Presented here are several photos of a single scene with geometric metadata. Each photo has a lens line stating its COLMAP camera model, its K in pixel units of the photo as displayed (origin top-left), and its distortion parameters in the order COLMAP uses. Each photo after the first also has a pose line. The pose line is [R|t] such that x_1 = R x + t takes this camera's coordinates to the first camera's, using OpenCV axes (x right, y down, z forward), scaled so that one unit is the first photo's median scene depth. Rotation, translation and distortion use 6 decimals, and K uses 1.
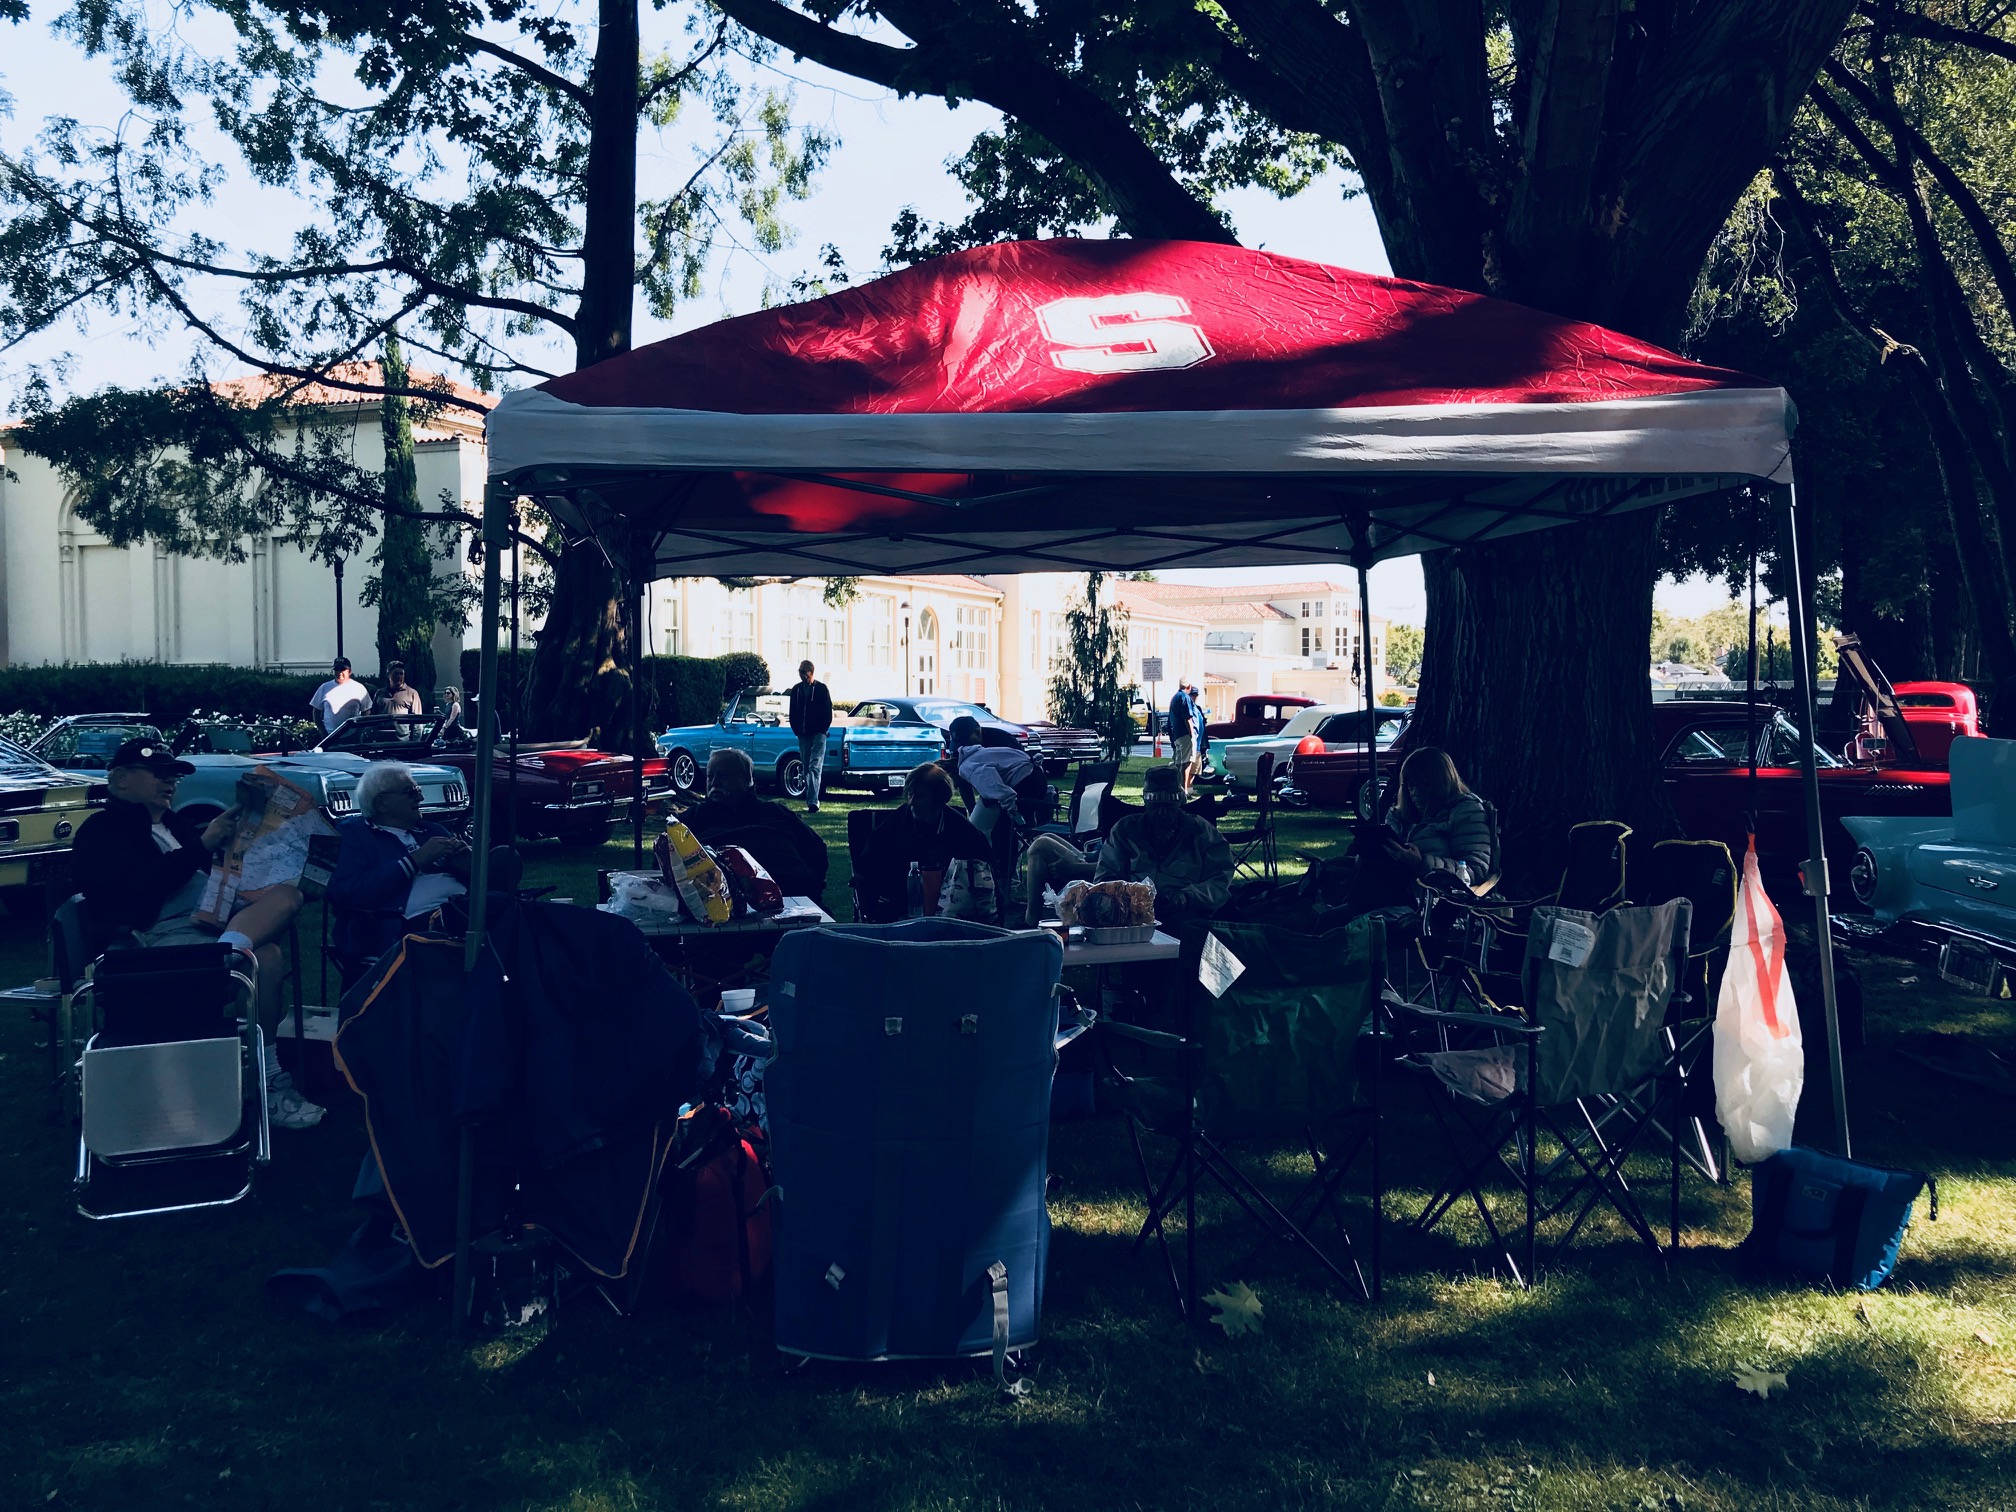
lens RADIAL K [[1553.6, 0, 1008.0], [0, 1553.6, 756.0], [0, 0, 1]] dist [-0.002604, -0.001625]
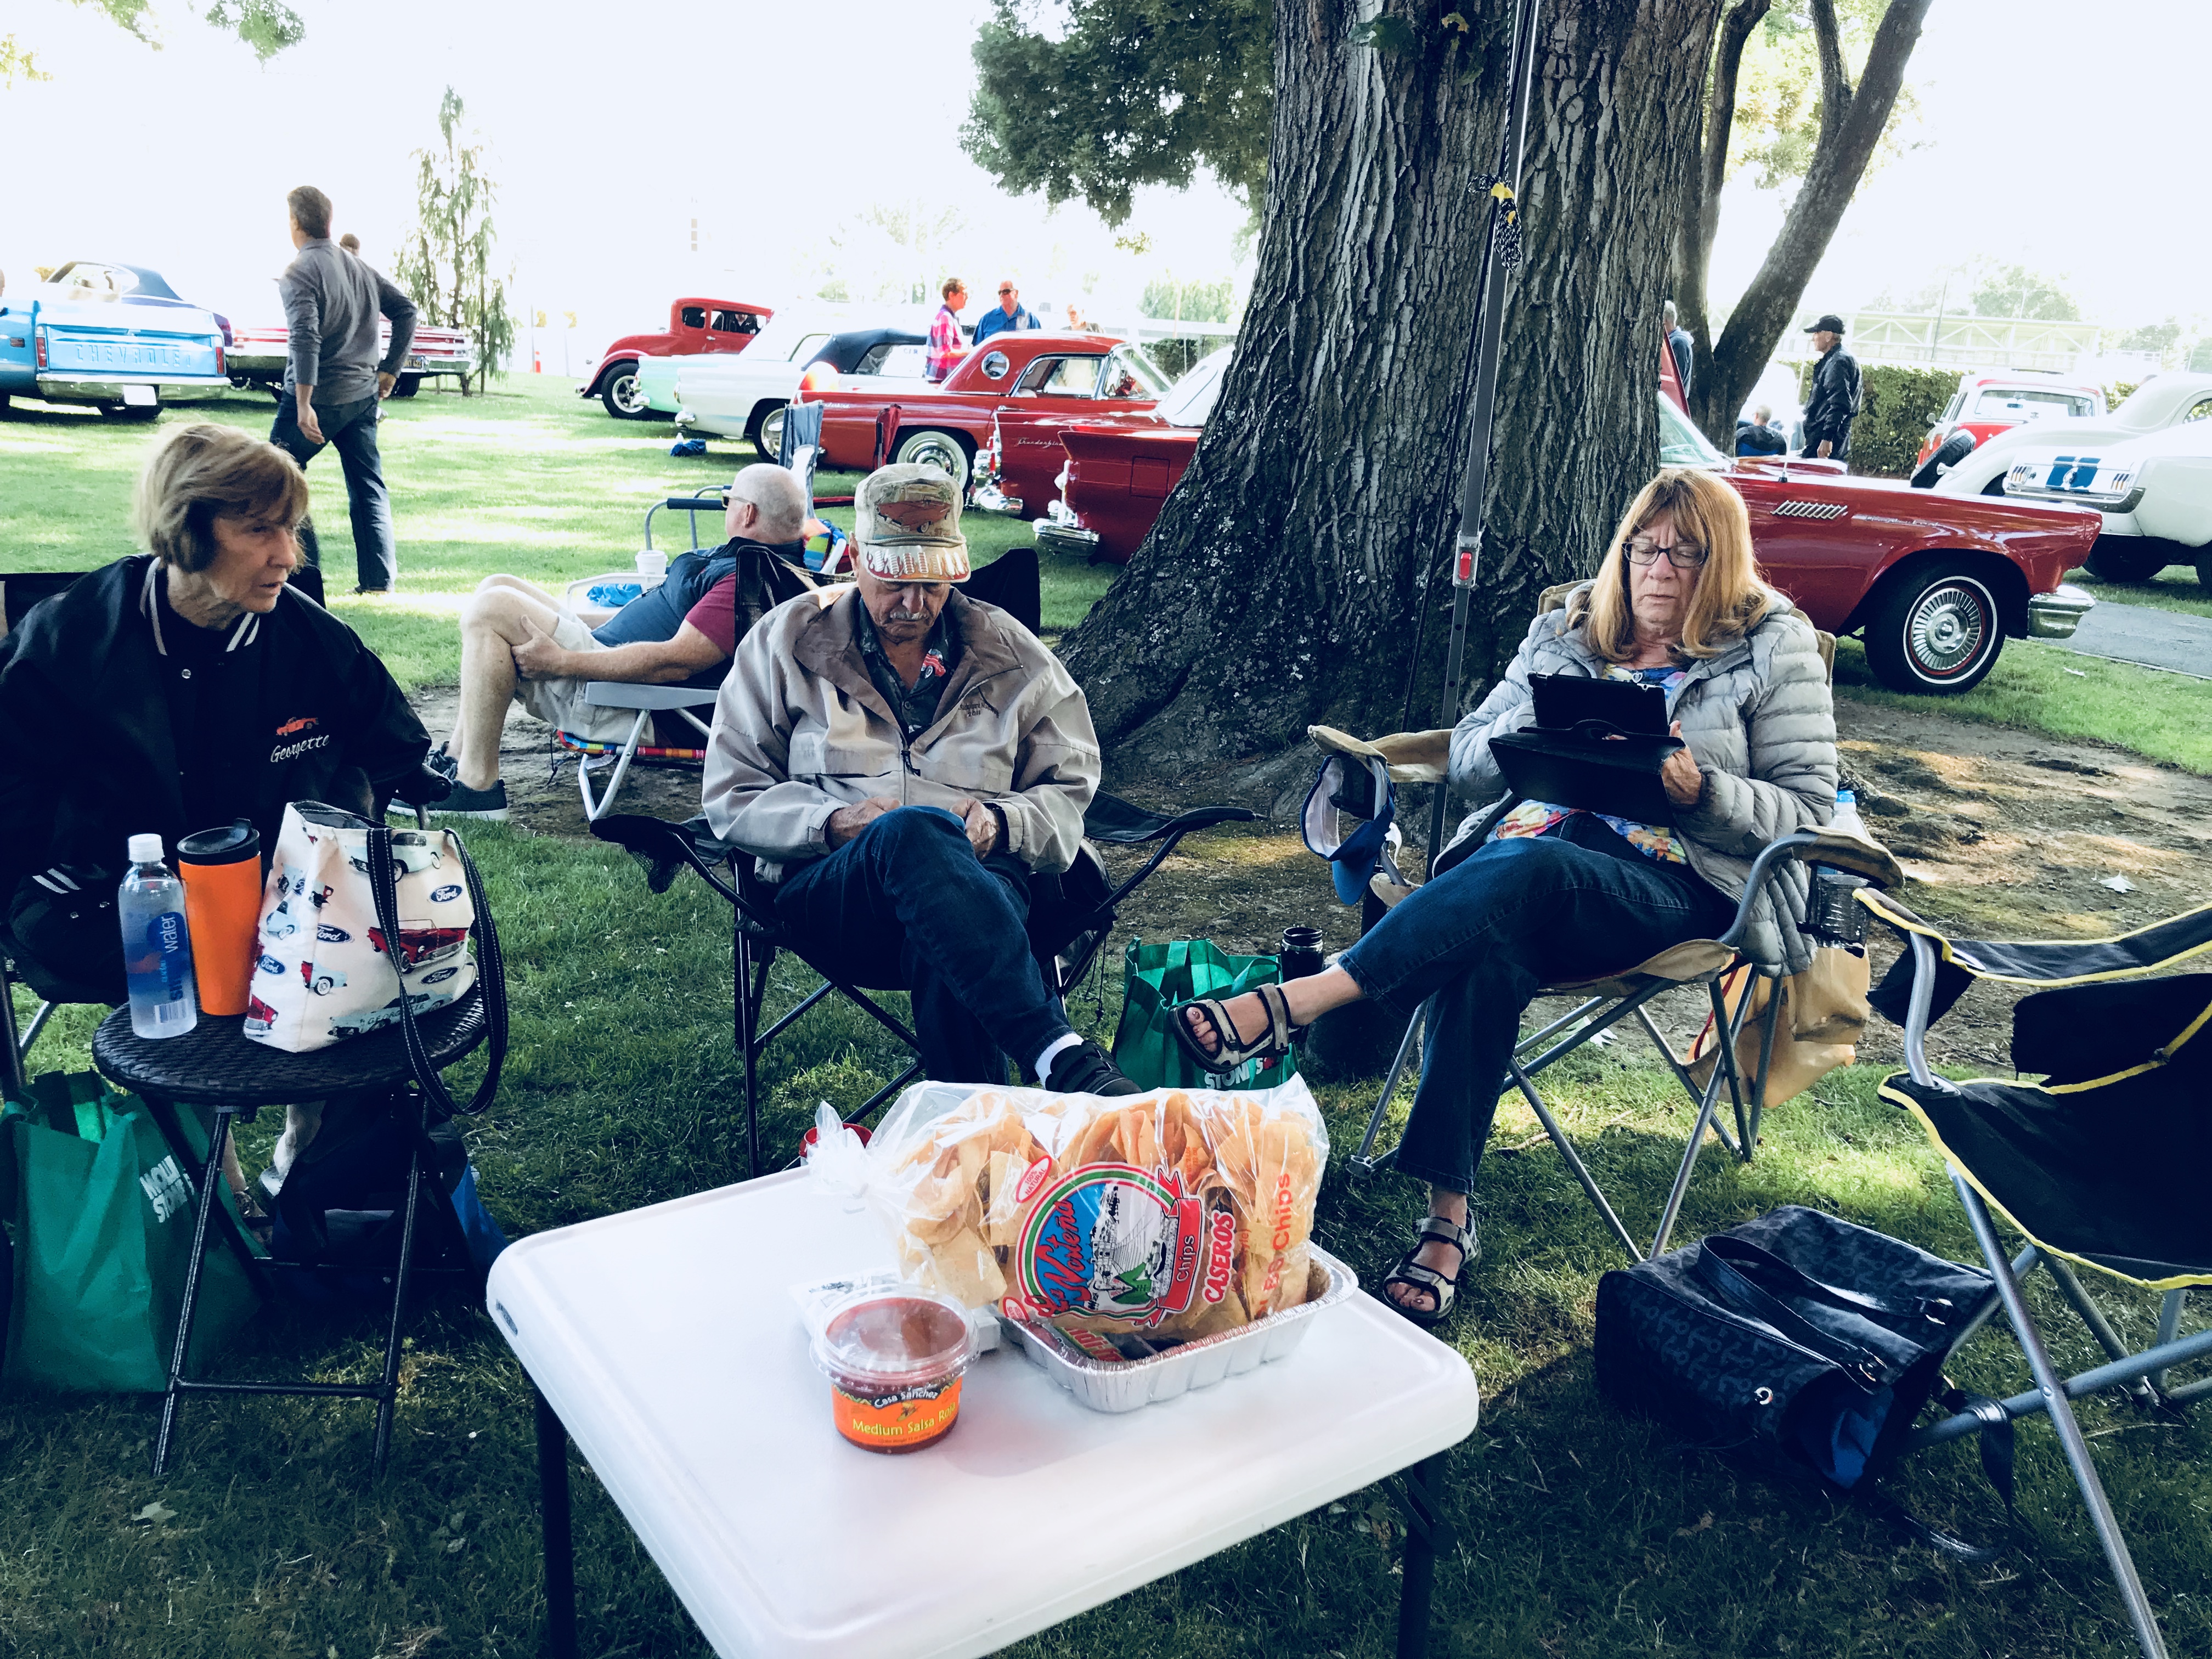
lens RADIAL K [[1704.6, 0, 1106.0], [0, 1704.6, 829.5], [0, 0, 1]] dist [-0.002604, -0.001625]
pose [[0.910435, -0.055460, 0.409918, -0.021930], [-0.051903, 0.967823, 0.246221, -0.010340], [-0.410384, -0.245444, 0.878261, 0.497916]]
